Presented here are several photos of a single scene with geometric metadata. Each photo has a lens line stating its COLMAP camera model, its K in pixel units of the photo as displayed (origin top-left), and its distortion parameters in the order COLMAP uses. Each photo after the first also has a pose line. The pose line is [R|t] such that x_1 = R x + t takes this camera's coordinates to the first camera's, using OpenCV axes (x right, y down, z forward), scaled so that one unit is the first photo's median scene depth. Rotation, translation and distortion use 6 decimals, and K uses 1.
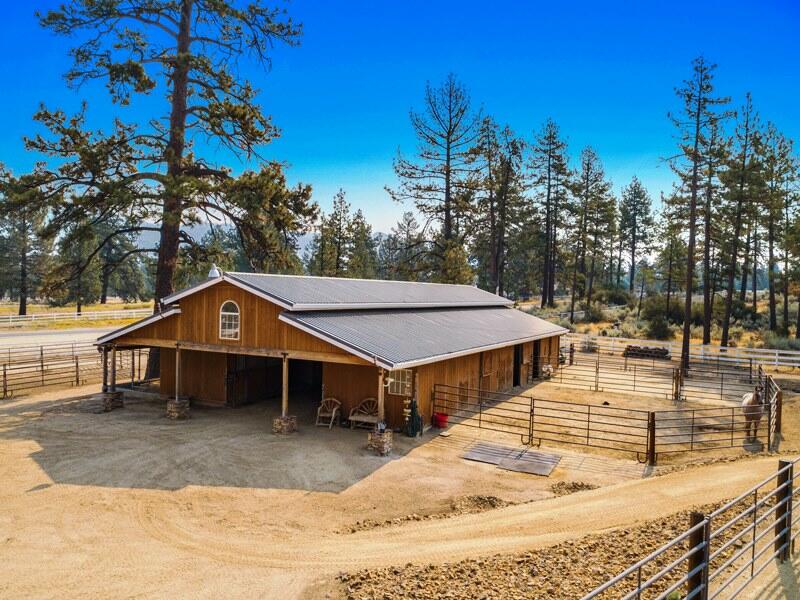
lens RADIAL K [[605.0, 0, 400.0], [0, 605.0, 300.0], [0, 0, 1]] dist [-0.009397, -0.002861]
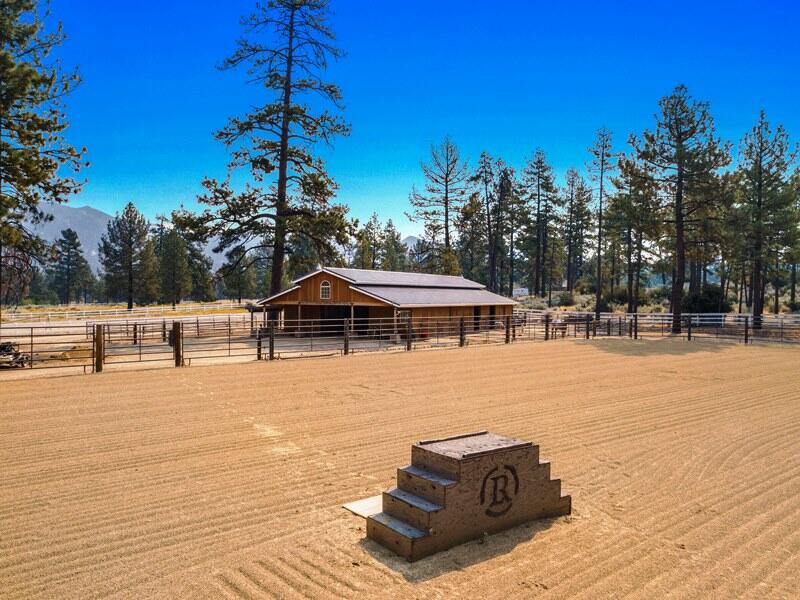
lens RADIAL K [[605.0, 0, 400.0], [0, 605.0, 300.0], [0, 0, 1]] dist [-0.009397, -0.002861]
pose [[0.998330, -0.016888, -0.055243, 0.044177], [0.016527, 0.999839, -0.006986, 0.039847], [0.055352, 0.006061, 0.998448, -0.499705]]
